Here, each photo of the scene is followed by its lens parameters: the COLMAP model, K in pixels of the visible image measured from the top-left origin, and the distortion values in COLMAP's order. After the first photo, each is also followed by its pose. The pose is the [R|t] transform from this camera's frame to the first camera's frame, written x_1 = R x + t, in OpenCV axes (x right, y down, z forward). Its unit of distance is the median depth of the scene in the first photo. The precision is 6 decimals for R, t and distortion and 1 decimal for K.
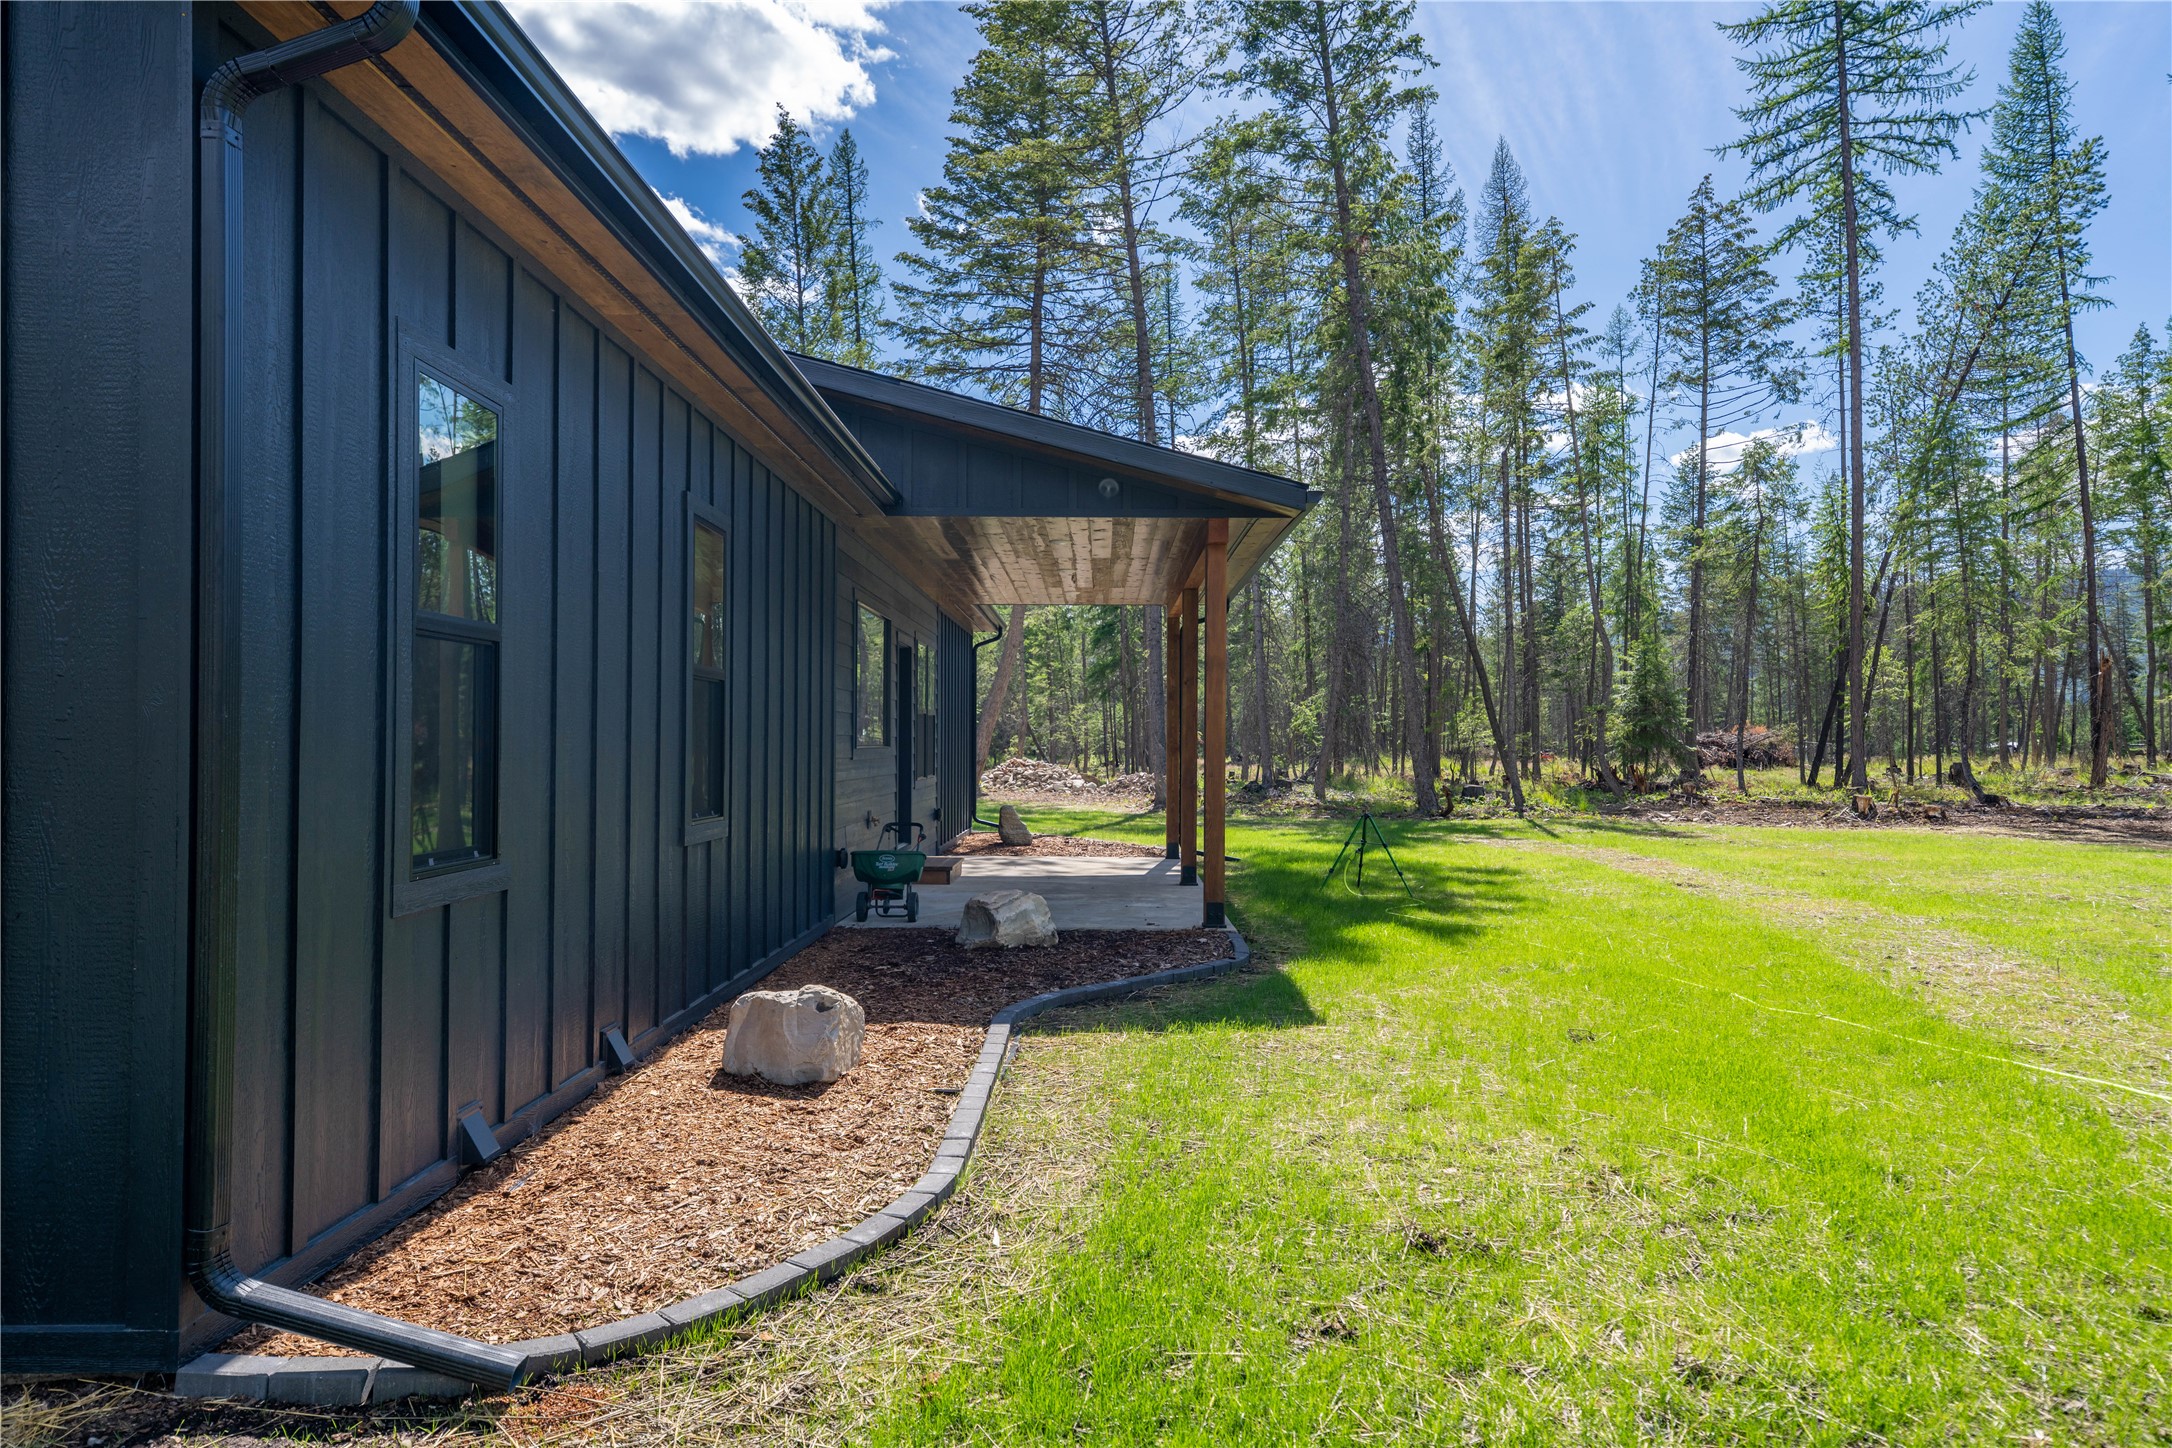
lens RADIAL K [[1438.4, 0, 1089.7], [0, 1438.4, 724.6], [0, 0, 1]] dist [-0.002722, -0.000277]
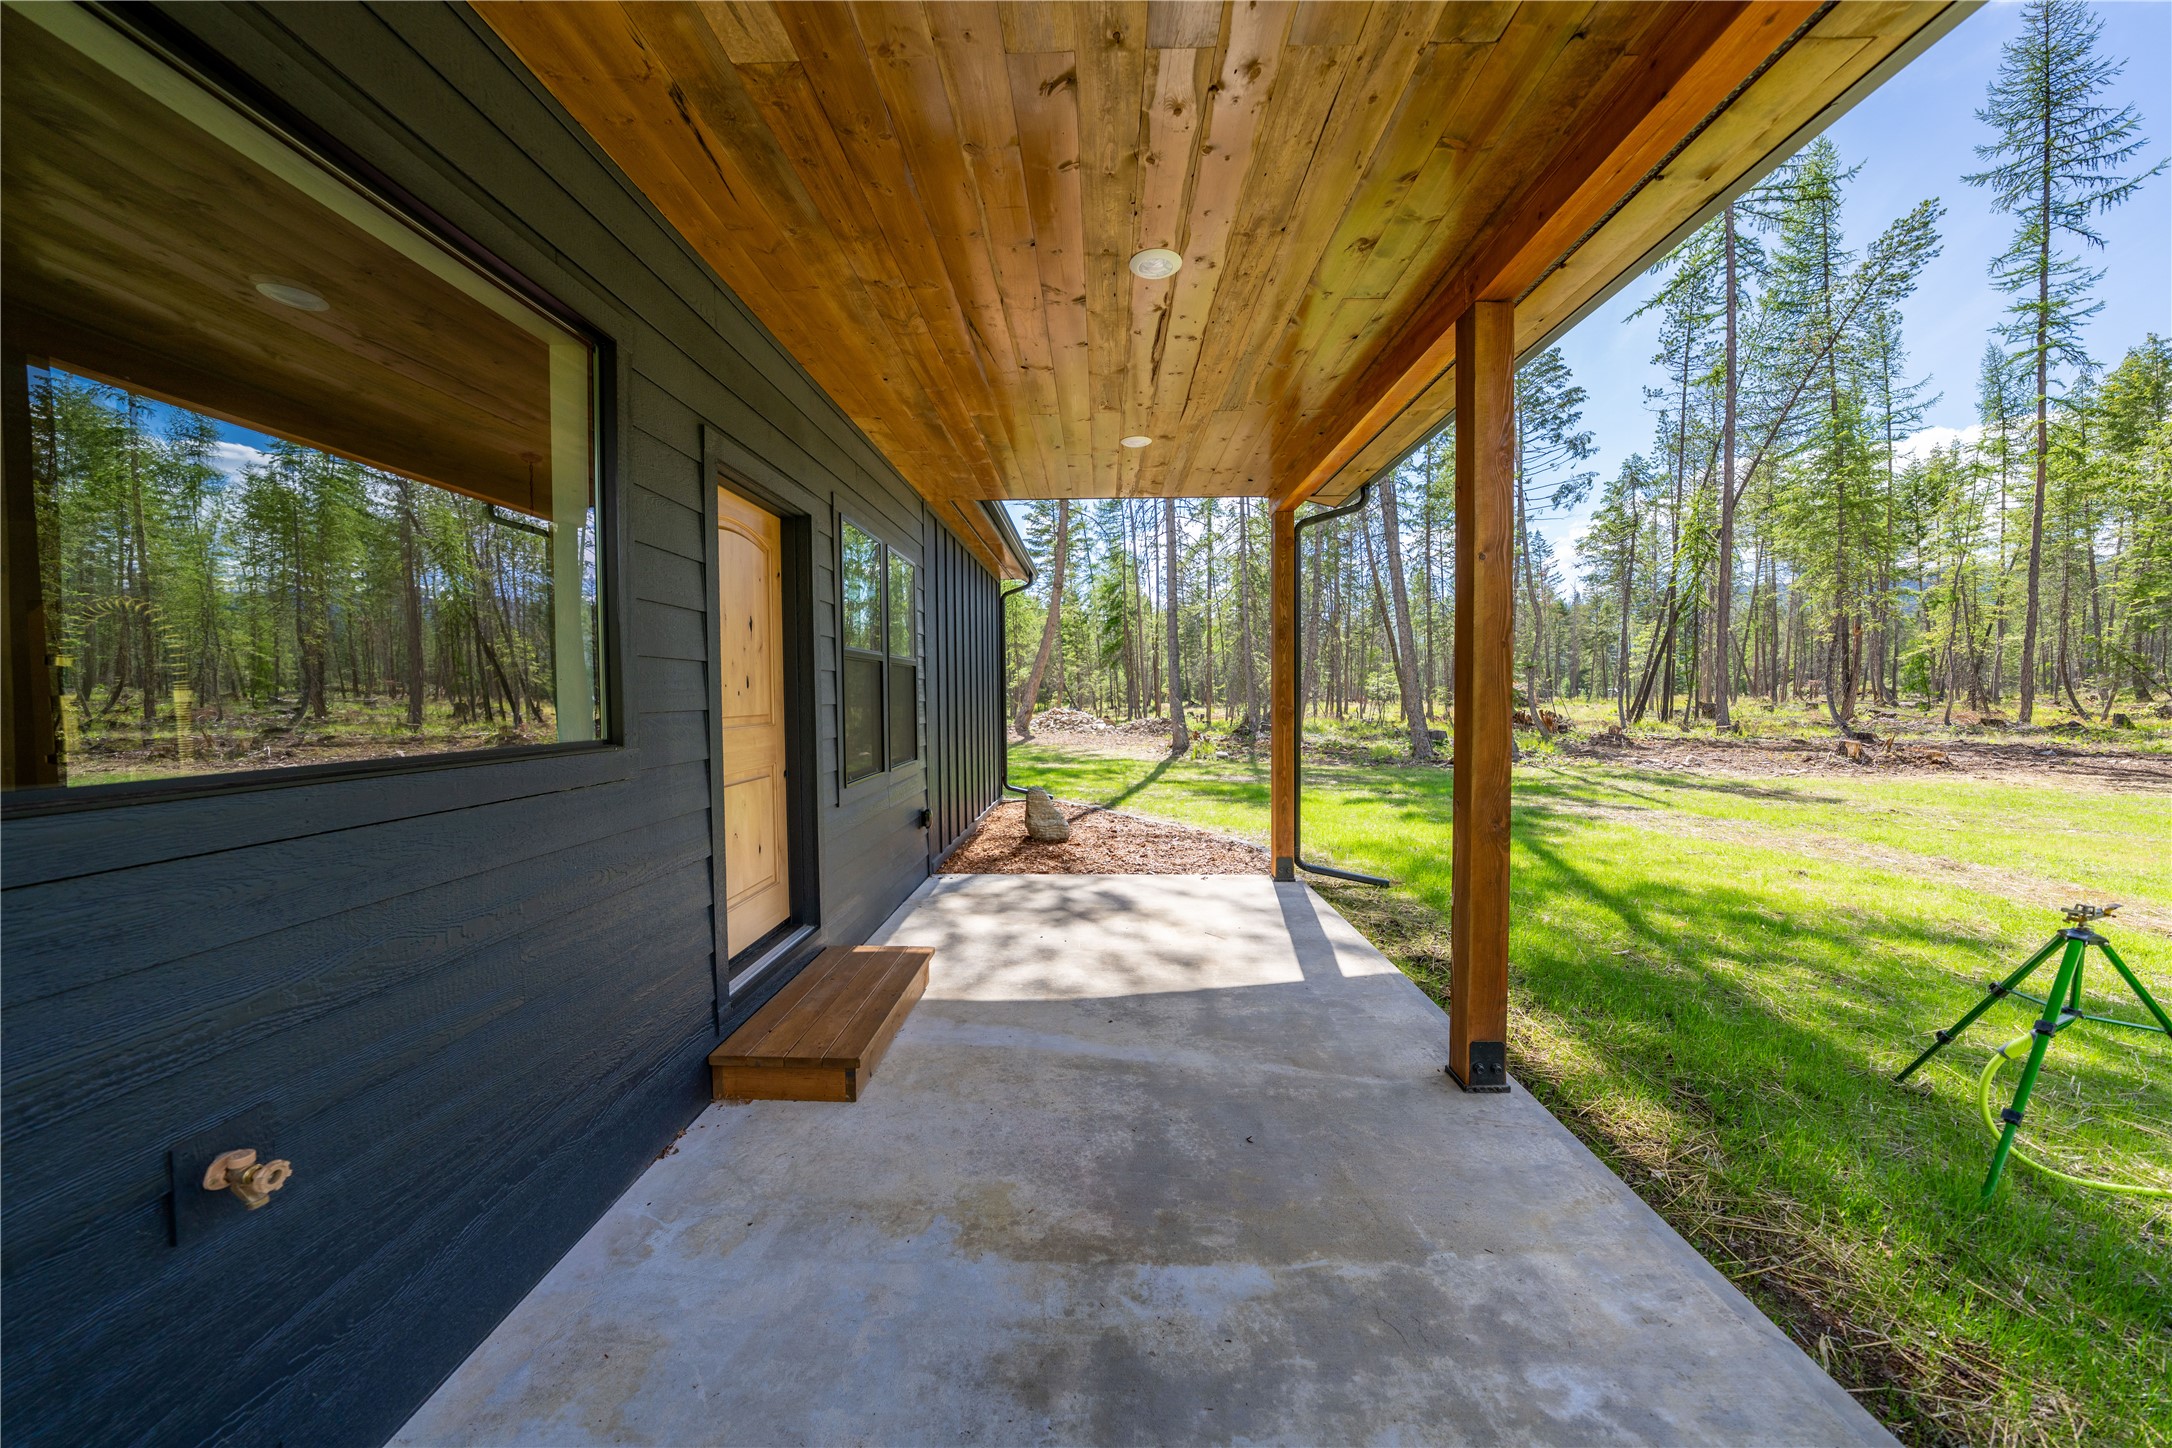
lens RADIAL K [[759.6, 0, 1085.7], [0, 759.6, 722.9], [0, 0, 1]] dist [-0.016021, -0.000143]
pose [[0.999816, -0.012470, -0.014552, -0.008783], [0.013187, 0.998648, 0.050277, 0.001259], [0.013906, -0.050459, 0.998629, 0.209115]]
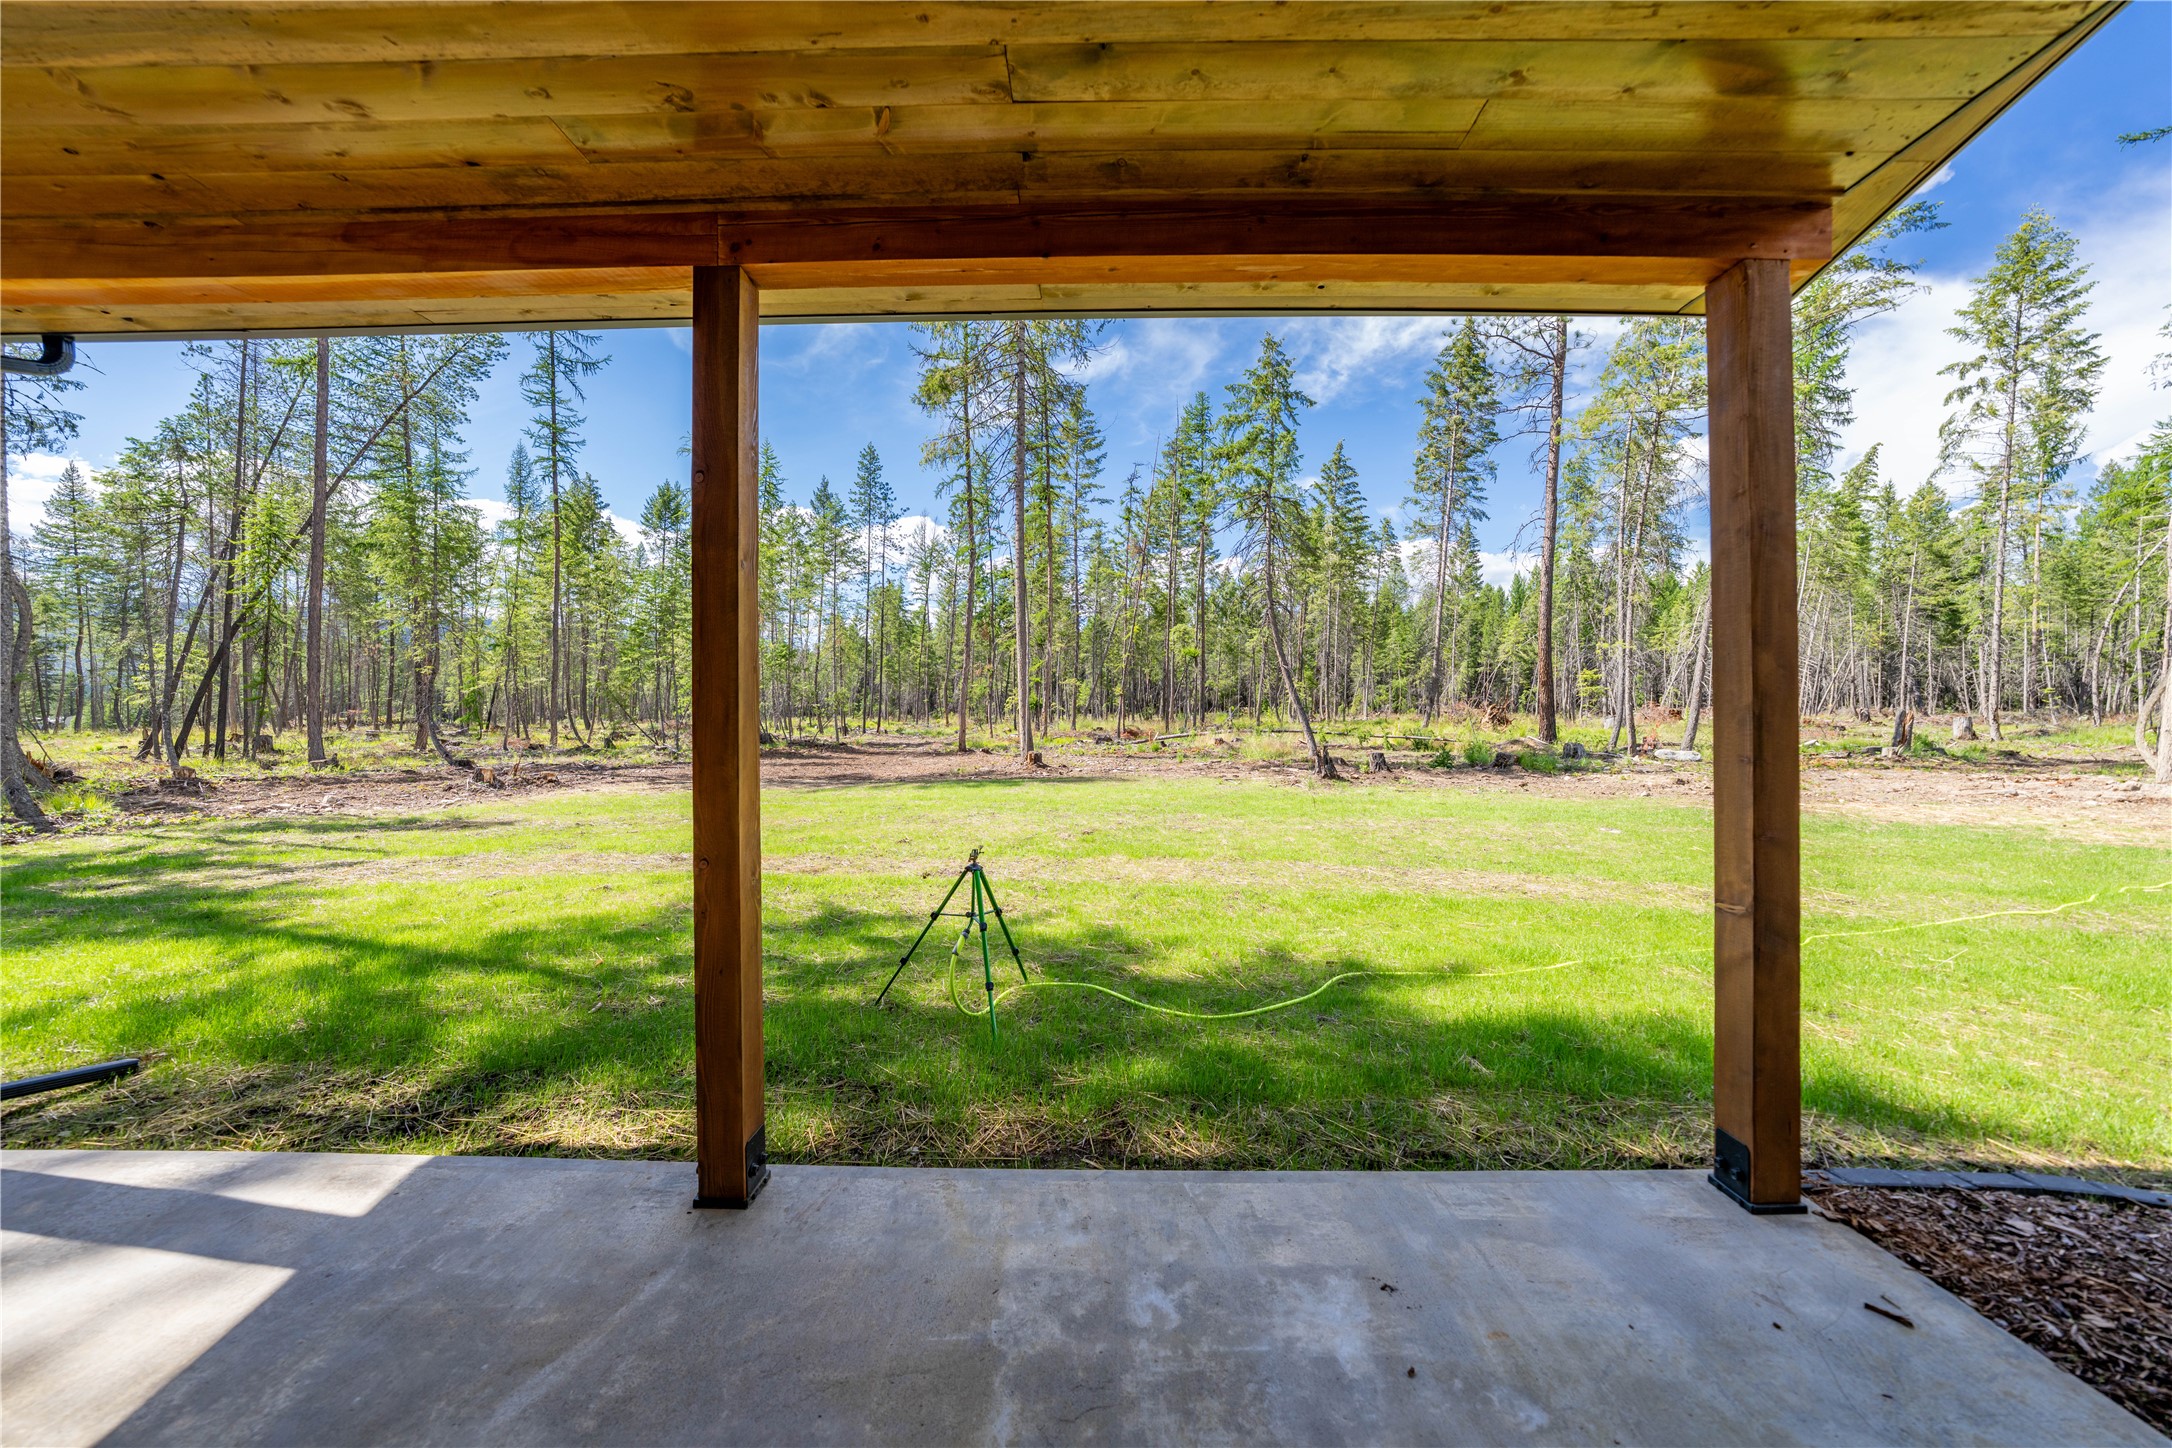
lens RADIAL K [[759.6, 0, 1086.9], [0, 759.6, 728.5], [0, 0, 1]] dist [-0.016021, -0.000143]
pose [[0.006038, -0.018467, 0.999811, -0.032809], [-0.012167, 0.999754, 0.018540, 0.001311], [-0.999908, -0.012277, 0.005812, 0.253665]]
